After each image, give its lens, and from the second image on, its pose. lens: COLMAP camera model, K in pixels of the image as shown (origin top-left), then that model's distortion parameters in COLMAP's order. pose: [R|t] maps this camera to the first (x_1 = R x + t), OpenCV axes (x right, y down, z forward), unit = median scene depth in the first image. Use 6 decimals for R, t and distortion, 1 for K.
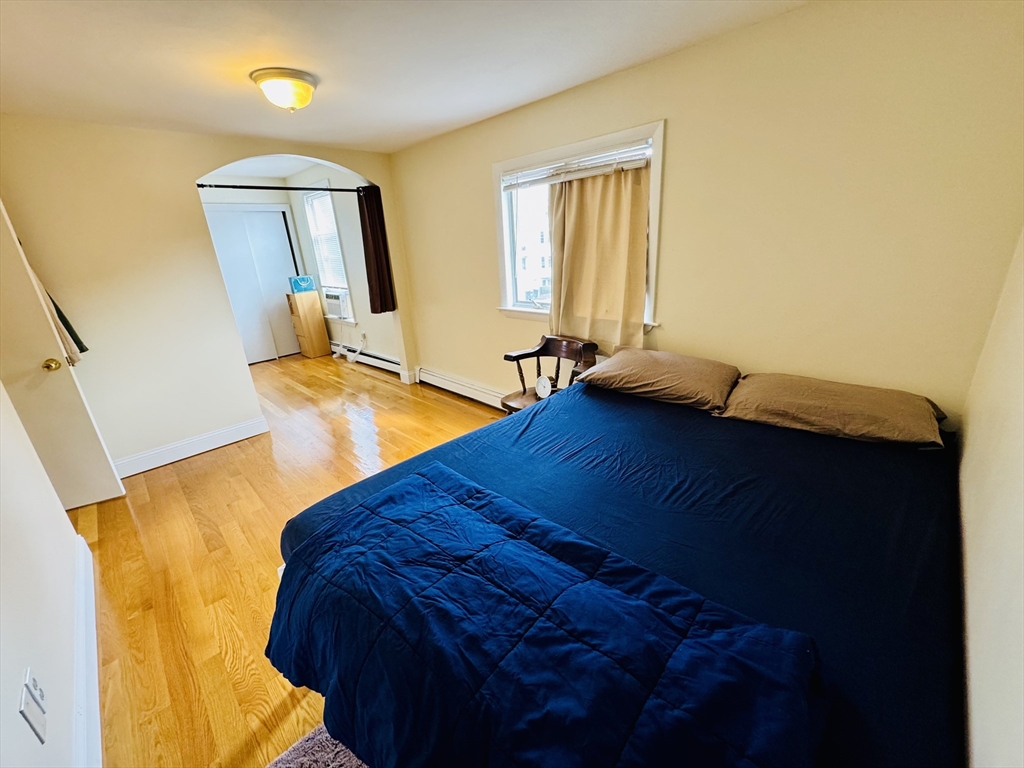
lens RADIAL K [[412.5, 0, 509.5], [0, 412.5, 386.5], [0, 0, 1]] dist [-0.002330, 0.000873]
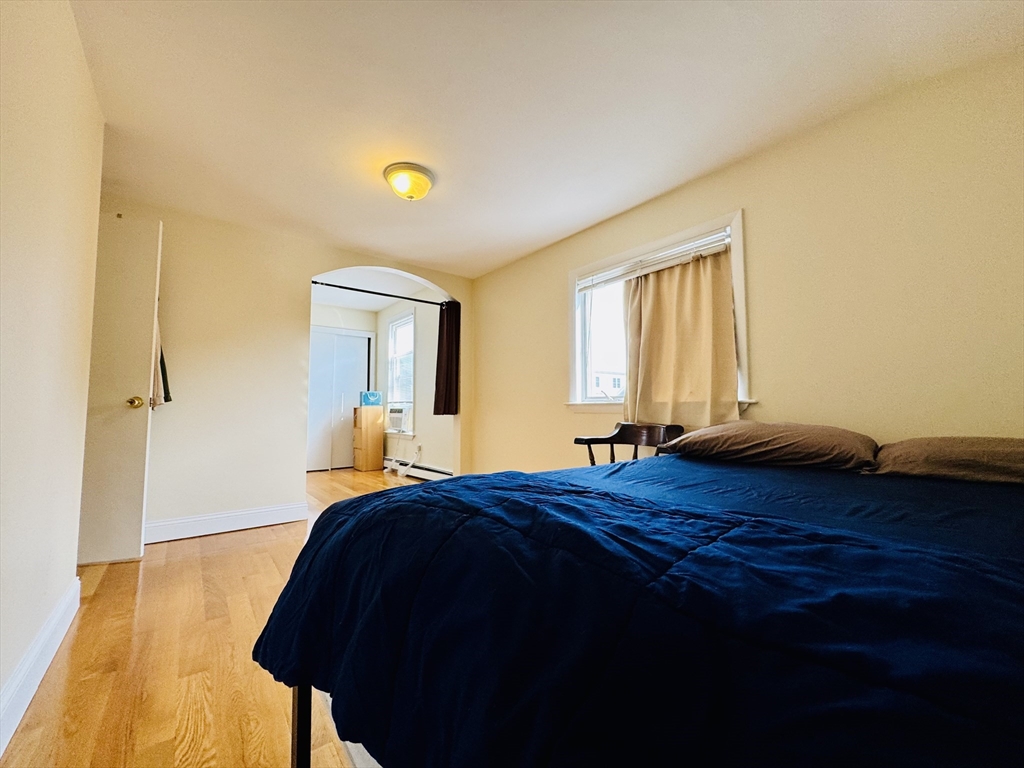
lens RADIAL K [[412.5, 0, 508.8], [0, 412.5, 385.3], [0, 0, 1]] dist [-0.002330, 0.000873]
pose [[0.991094, 0.052764, -0.122264, -0.055477], [-0.096081, 0.919061, -0.382223, 0.192603], [0.092200, 0.390566, 0.915946, 0.113113]]
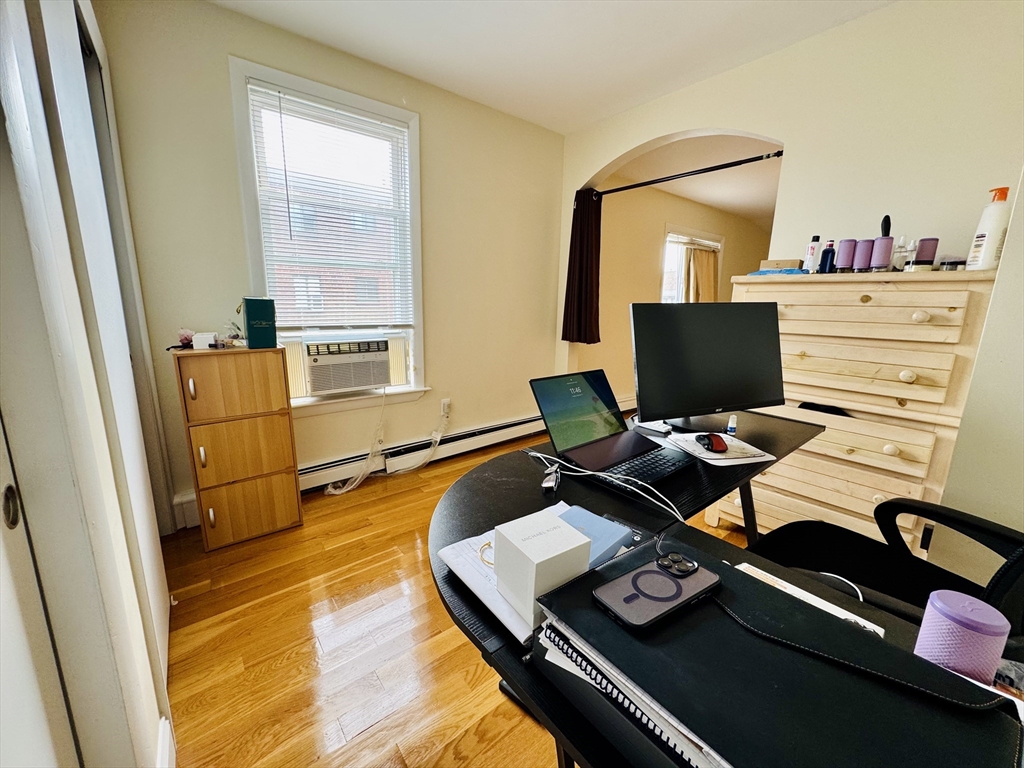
lens RADIAL K [[412.5, 0, 510.0], [0, 412.5, 384.3], [0, 0, 1]] dist [-0.002330, 0.000873]
pose [[0.103794, -0.143142, 0.984244, -1.777720], [0.304266, 0.946716, 0.105598, -0.369717], [-0.946916, 0.288512, 0.141816, 1.661122]]
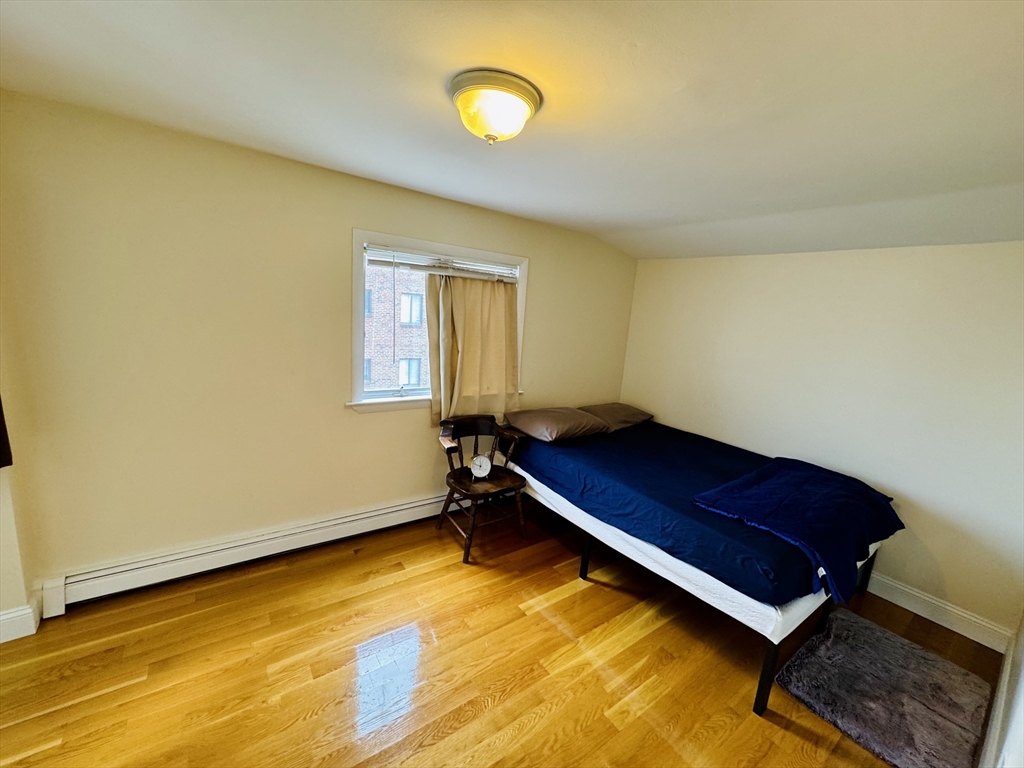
lens RADIAL K [[412.5, 0, 512.6], [0, 412.5, 386.8], [0, 0, 1]] dist [-0.002330, 0.000873]
pose [[0.143422, -0.112097, 0.983293, -0.923939], [0.251903, 0.964975, 0.073267, -0.253408], [-0.957066, 0.237186, 0.166636, 0.726839]]
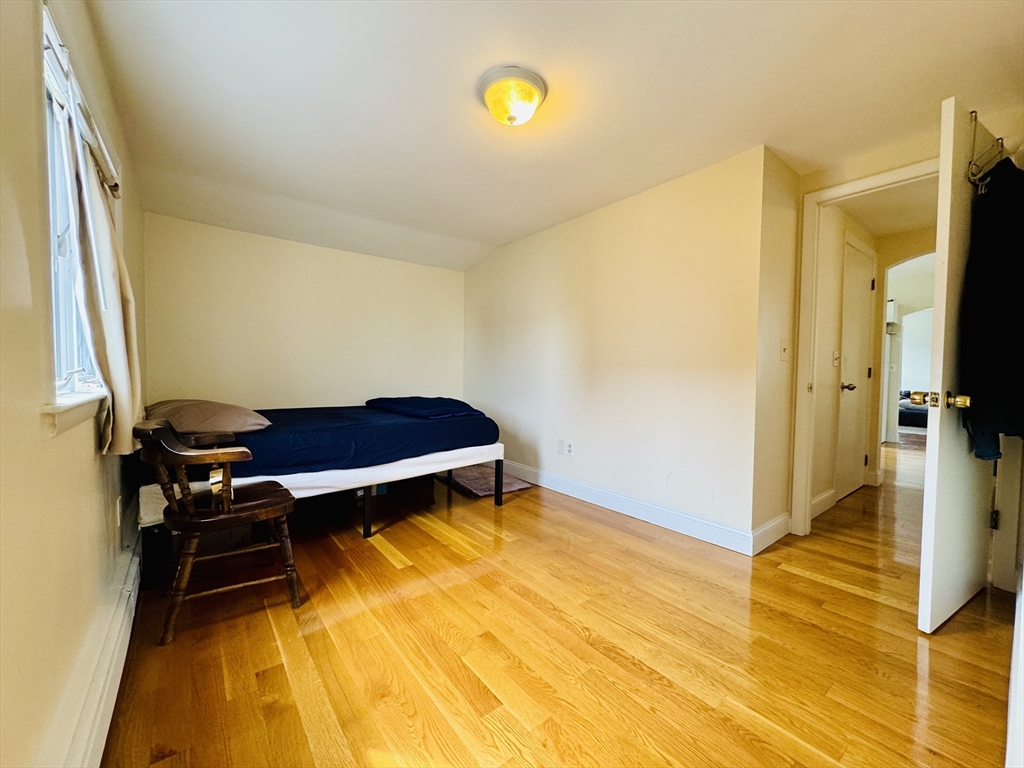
lens RADIAL K [[412.5, 0, 512.3], [0, 412.5, 385.3], [0, 0, 1]] dist [-0.002330, 0.000873]
pose [[-0.993743, 0.045631, 0.101946, -0.454209], [0.079811, 0.928630, 0.362322, -0.354839], [-0.078137, 0.368191, -0.926461, 1.555984]]
